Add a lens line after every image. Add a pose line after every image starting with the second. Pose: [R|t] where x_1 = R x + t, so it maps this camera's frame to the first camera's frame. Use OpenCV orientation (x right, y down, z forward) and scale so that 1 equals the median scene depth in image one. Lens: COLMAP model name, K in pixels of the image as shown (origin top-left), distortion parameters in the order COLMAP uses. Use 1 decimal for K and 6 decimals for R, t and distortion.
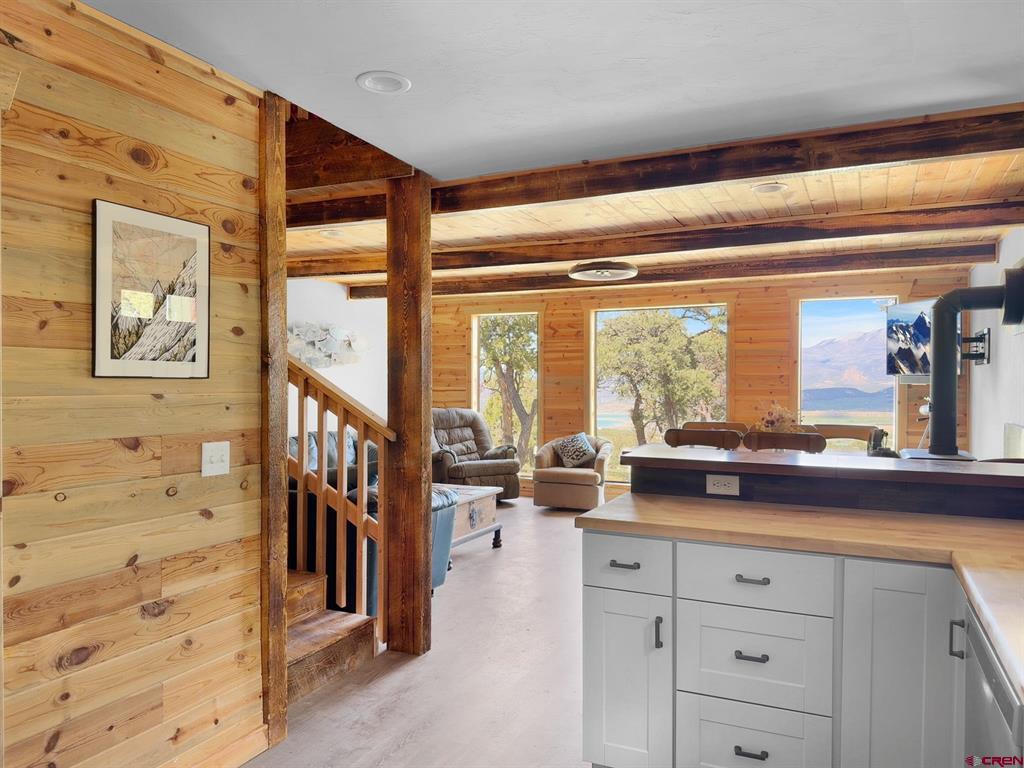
lens RADIAL K [[729.0, 0, 513.1], [0, 729.0, 387.0], [0, 0, 1]] dist [0.002955, 0.001572]
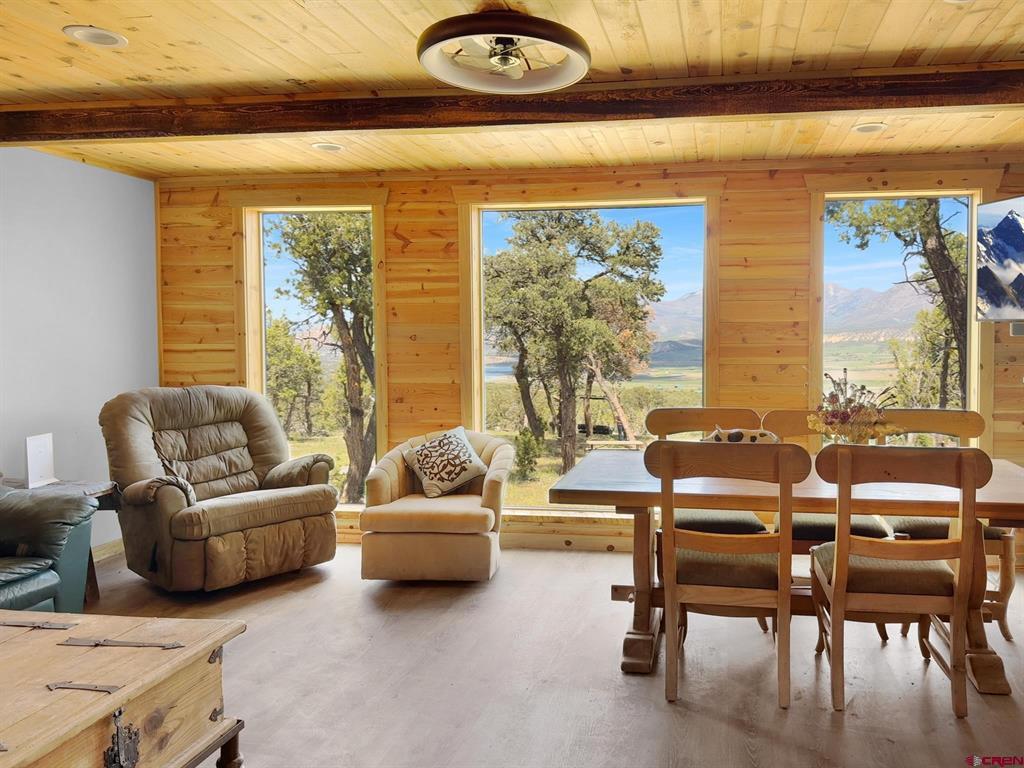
lens RADIAL K [[765.2, 0, 595.7], [0, 765.2, 371.9], [0, 0, 1]] dist [0.014111, -0.004226]
pose [[0.962924, -0.016475, 0.269269, 0.039316], [0.004956, 0.999045, 0.043404, -0.002985], [-0.269727, -0.040460, 0.962087, 0.410728]]
